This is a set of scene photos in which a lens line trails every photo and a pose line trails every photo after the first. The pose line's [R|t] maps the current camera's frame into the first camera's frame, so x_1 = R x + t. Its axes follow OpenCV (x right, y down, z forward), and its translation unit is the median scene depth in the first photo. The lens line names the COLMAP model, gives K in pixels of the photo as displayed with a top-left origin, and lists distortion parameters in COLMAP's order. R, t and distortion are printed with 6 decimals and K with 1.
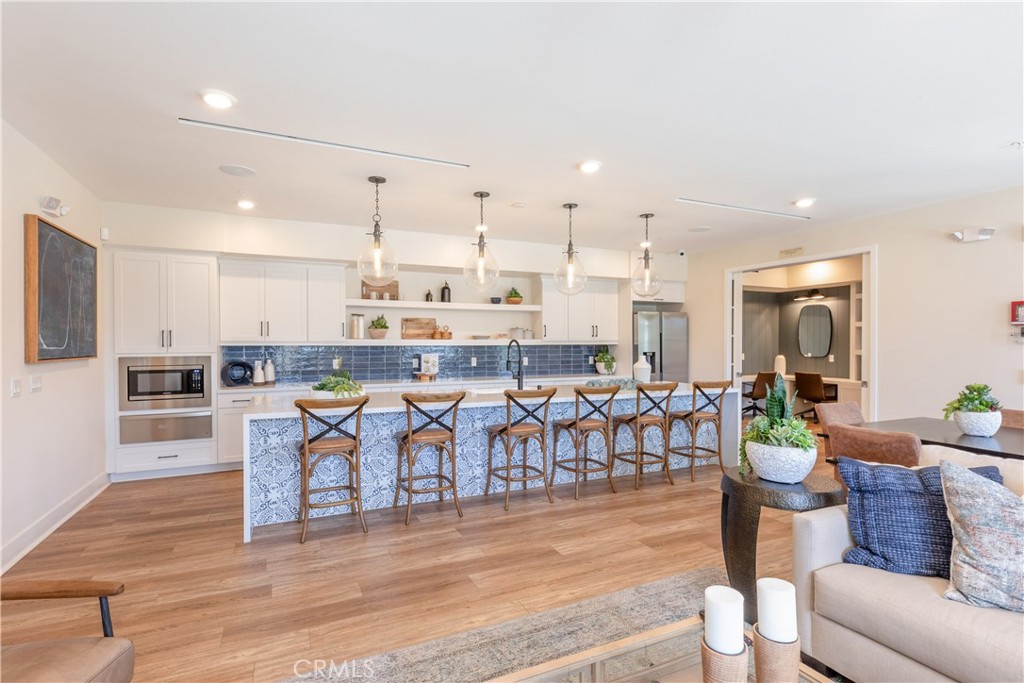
lens RADIAL K [[518.2, 0, 506.6], [0, 518.2, 345.5], [0, 0, 1]] dist [0.000920, -0.001378]
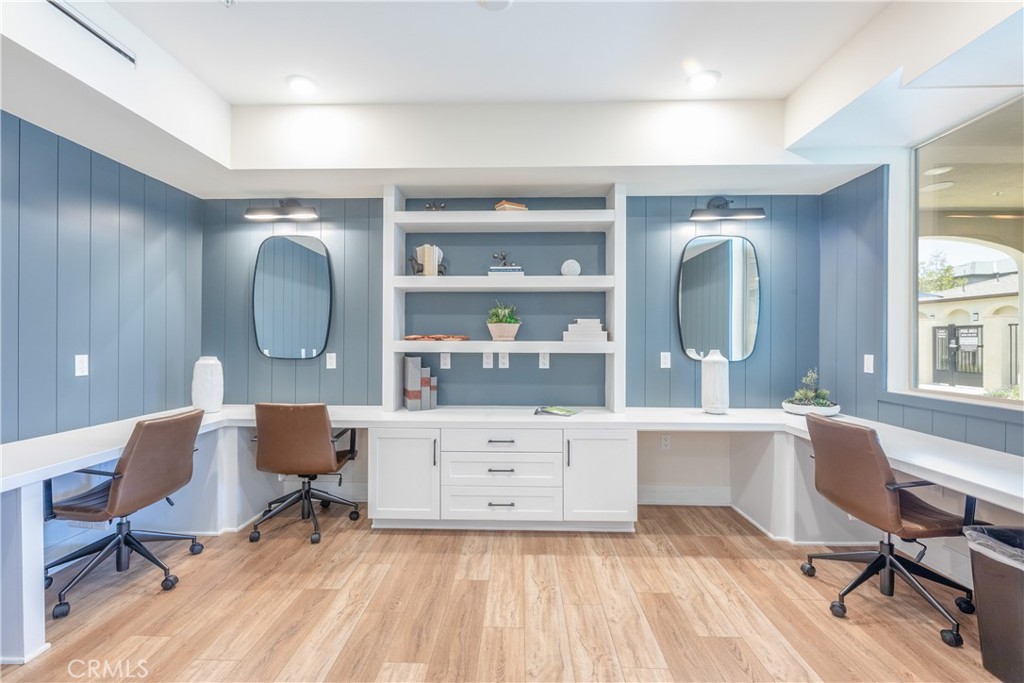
lens RADIAL K [[451.7, 0, 507.8], [0, 451.7, 344.4], [0, 0, 1]] dist [0.006359, -0.000240]
pose [[0.453629, -0.007339, 0.891160, 0.347517], [0.010390, 0.999942, 0.002946, 0.011131], [-0.891130, 0.007923, 0.453679, 0.684100]]
